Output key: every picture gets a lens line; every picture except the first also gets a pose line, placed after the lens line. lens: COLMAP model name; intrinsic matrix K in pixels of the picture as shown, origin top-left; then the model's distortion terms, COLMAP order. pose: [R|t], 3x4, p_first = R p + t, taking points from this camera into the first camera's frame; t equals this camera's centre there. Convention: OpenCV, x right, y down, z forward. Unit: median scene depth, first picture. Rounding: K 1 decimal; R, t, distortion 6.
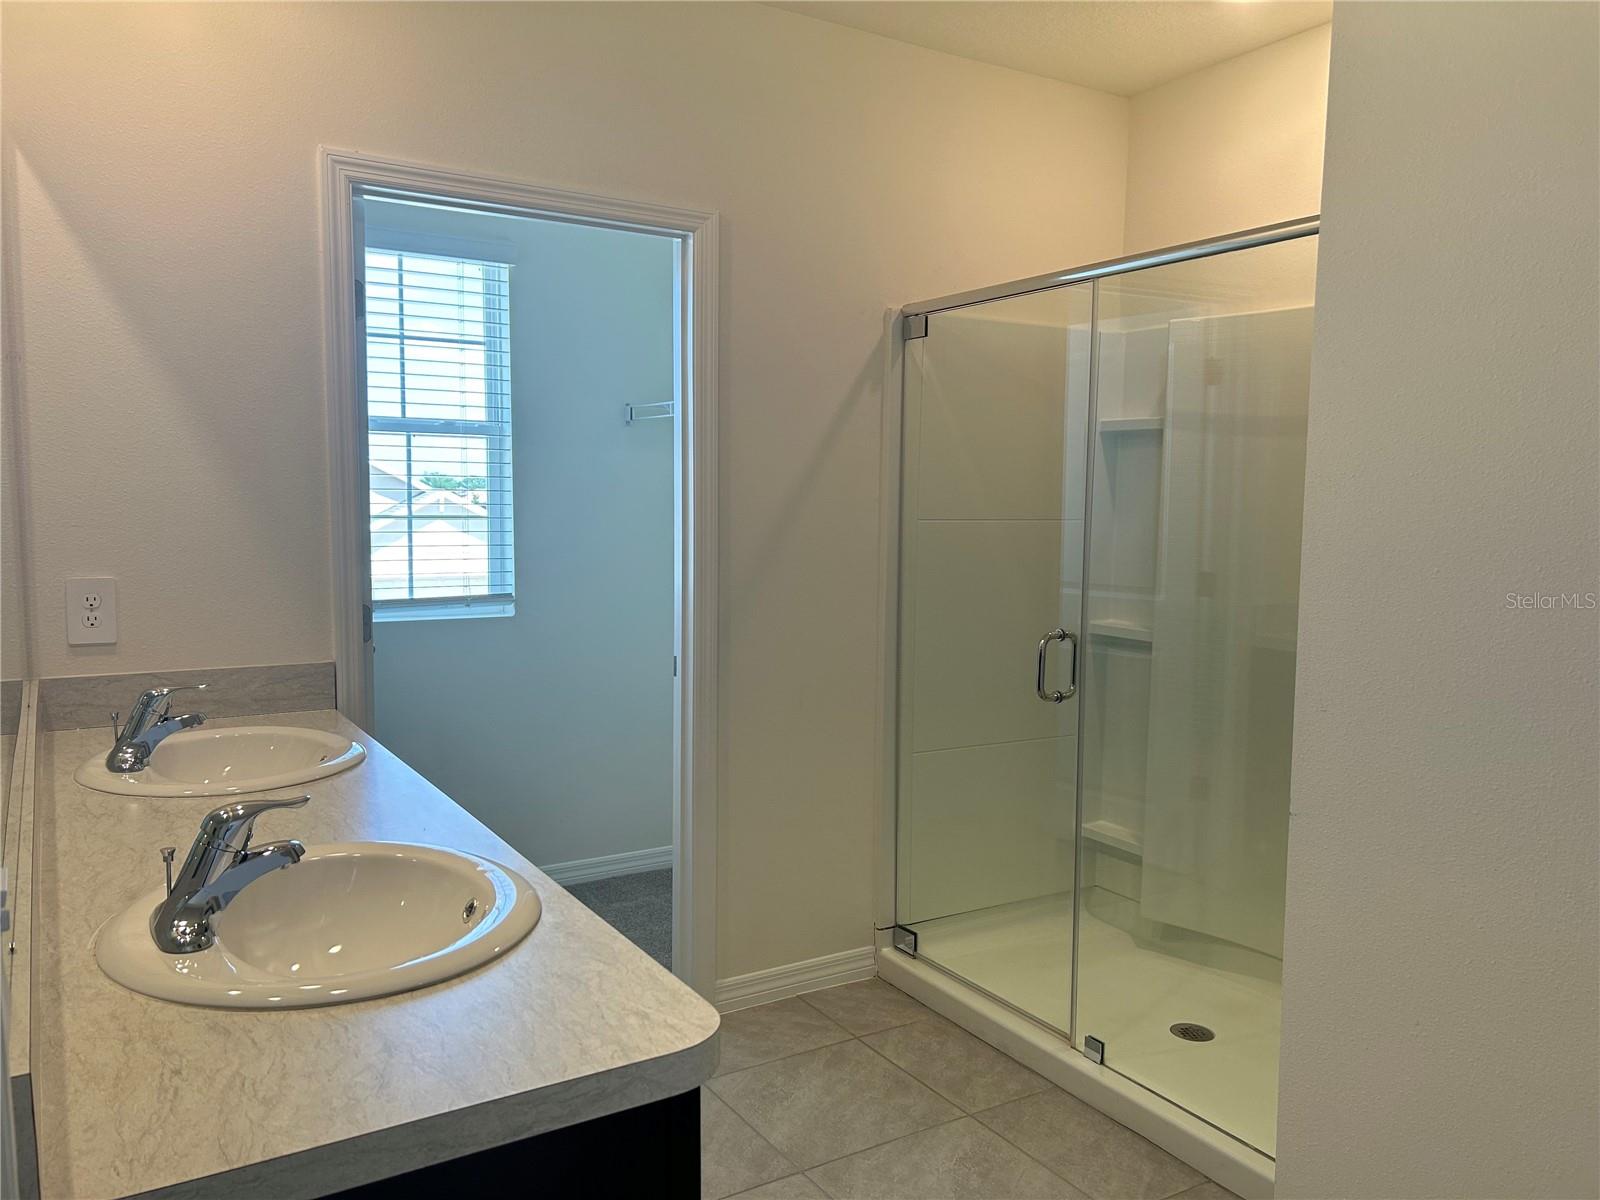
lens RADIAL K [[1197.3, 0, 809.3], [0, 1197.3, 611.6], [0, 0, 1]] dist [0.072115, -0.084233]
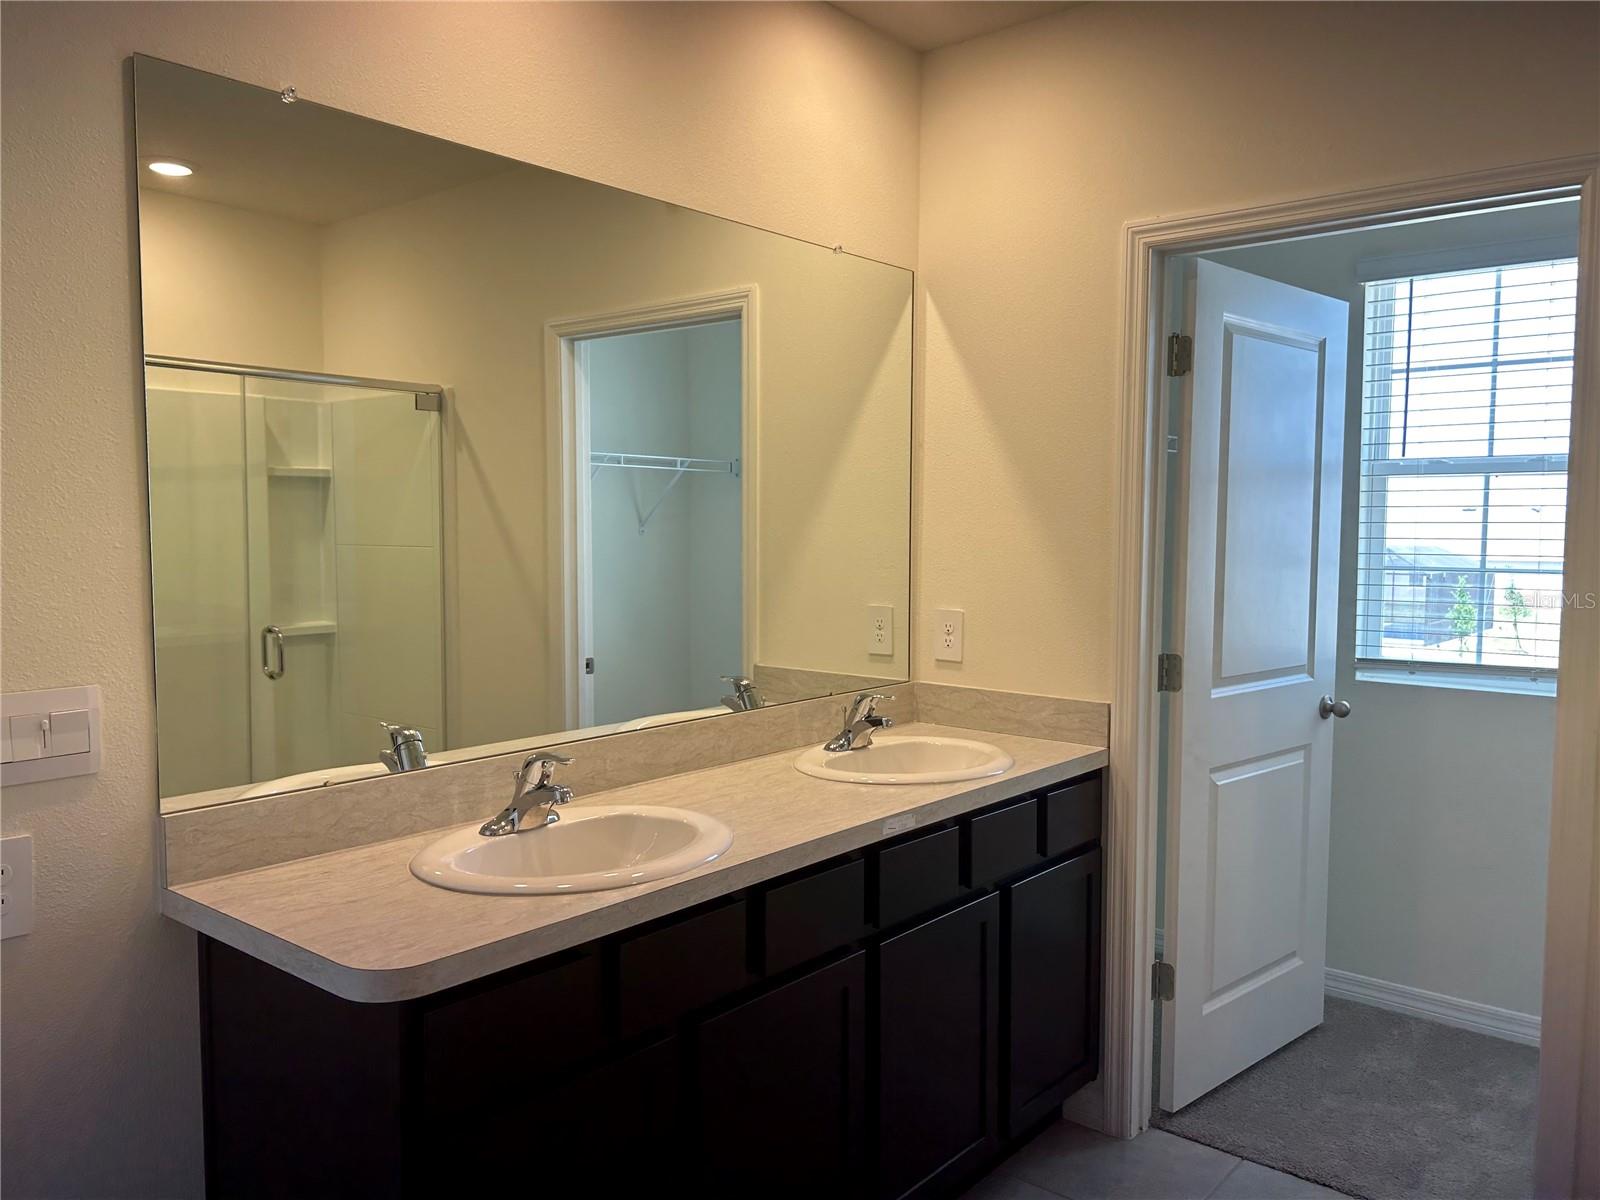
lens RADIAL K [[1197.3, 0, 809.3], [0, 1197.3, 611.6], [0, 0, 1]] dist [0.072115, -0.084233]
pose [[0.318718, 0.061212, -0.945871, 0.454541], [-0.094438, 0.994998, 0.032570, -0.042433], [0.943133, 0.078945, 0.322904, 0.354710]]
